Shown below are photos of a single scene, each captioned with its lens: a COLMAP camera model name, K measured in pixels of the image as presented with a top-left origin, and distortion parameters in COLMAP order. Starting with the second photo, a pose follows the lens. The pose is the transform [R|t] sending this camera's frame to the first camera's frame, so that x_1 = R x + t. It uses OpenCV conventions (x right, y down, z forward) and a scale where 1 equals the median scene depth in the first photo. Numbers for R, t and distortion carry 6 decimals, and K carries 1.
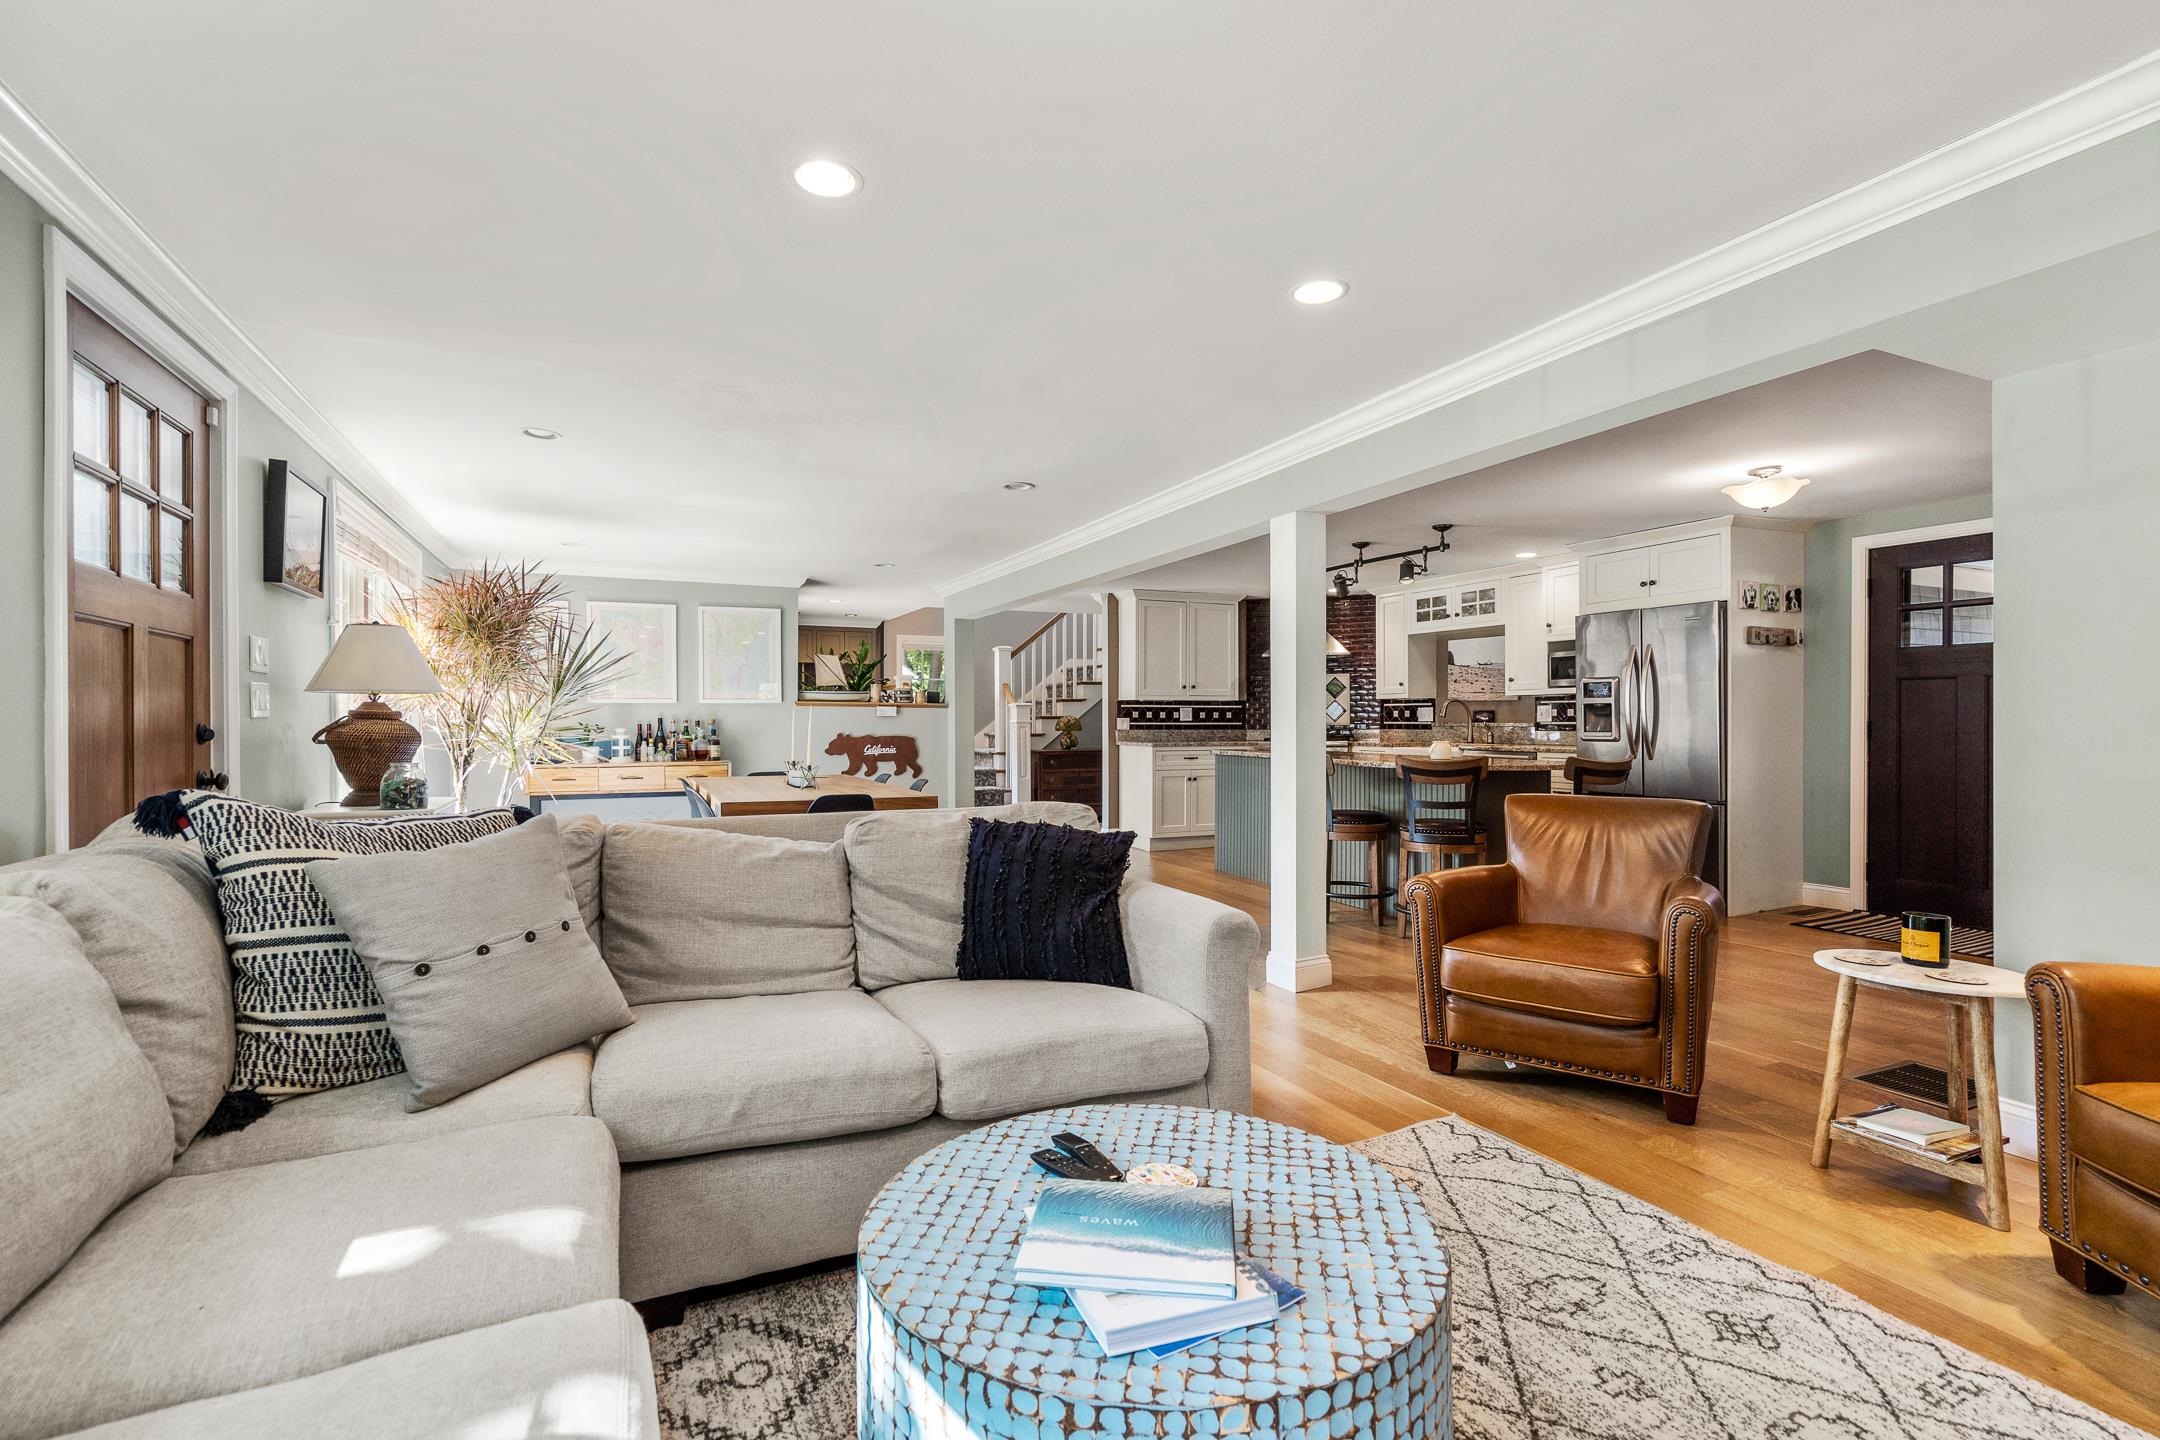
lens RADIAL K [[1005.6, 0, 1080.4], [0, 1005.6, 717.9], [0, 0, 1]] dist [0.000185, -0.000117]
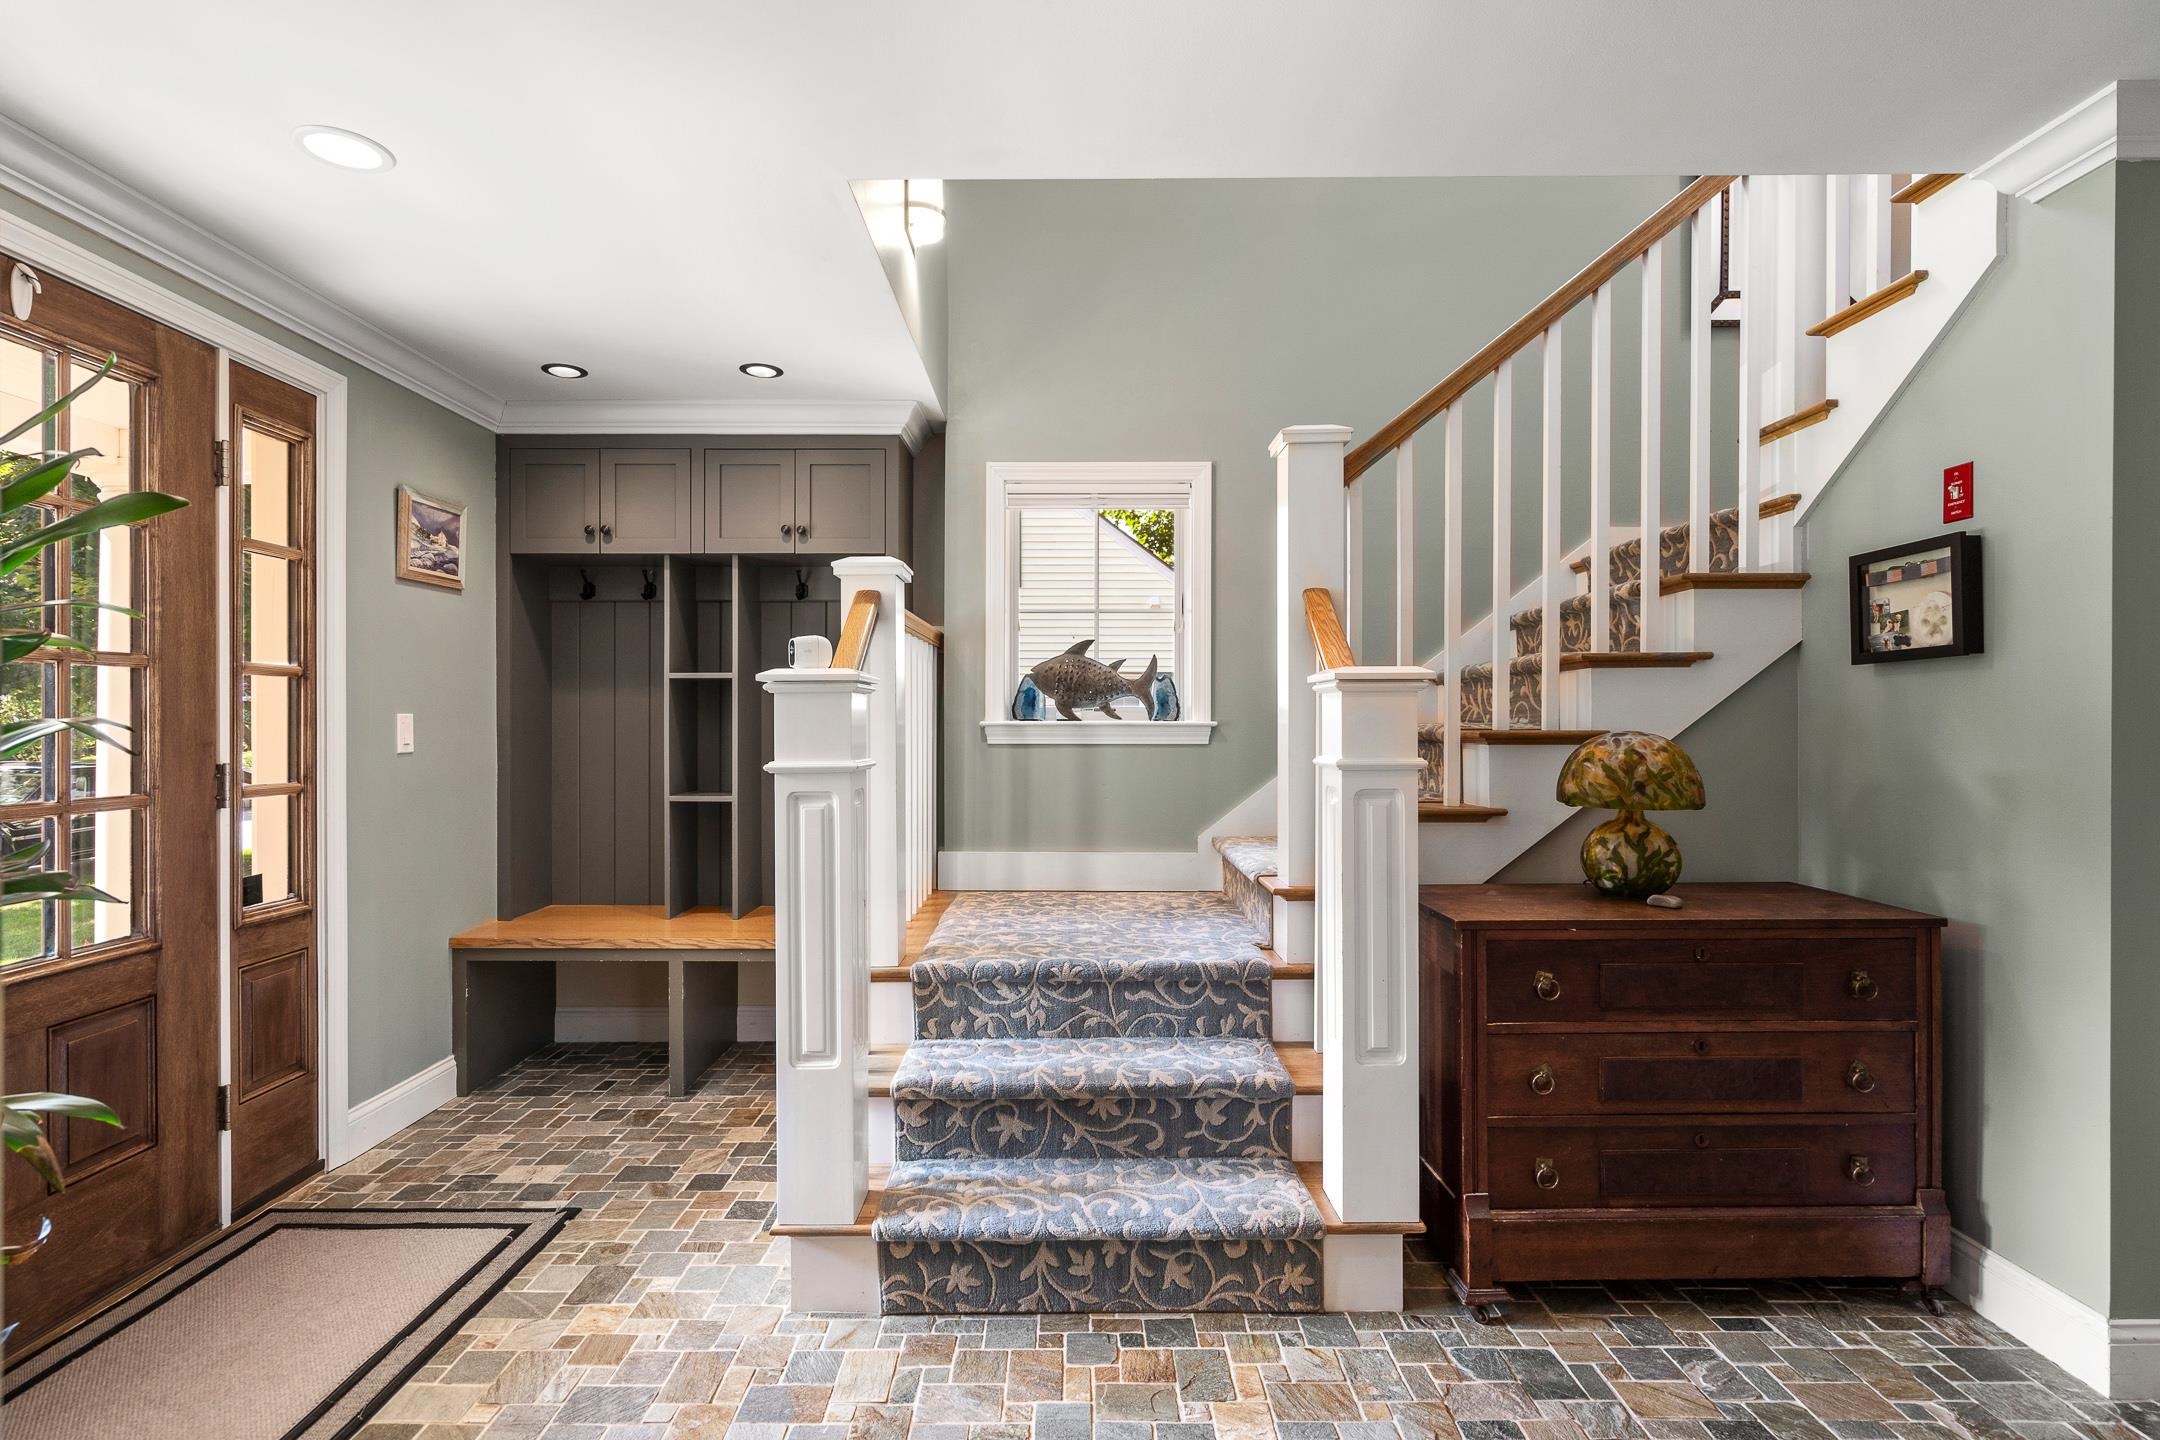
lens RADIAL K [[1066.3, 0, 1081.1], [0, 1066.3, 730.2], [0, 0, 1]] dist [0.001030, 0.000056]
pose [[0.912860, 0.001422, -0.408270, -0.024456], [-0.001677, 0.999999, -0.000266, -0.002198], [0.408269, 0.000927, 0.912861, 0.745358]]
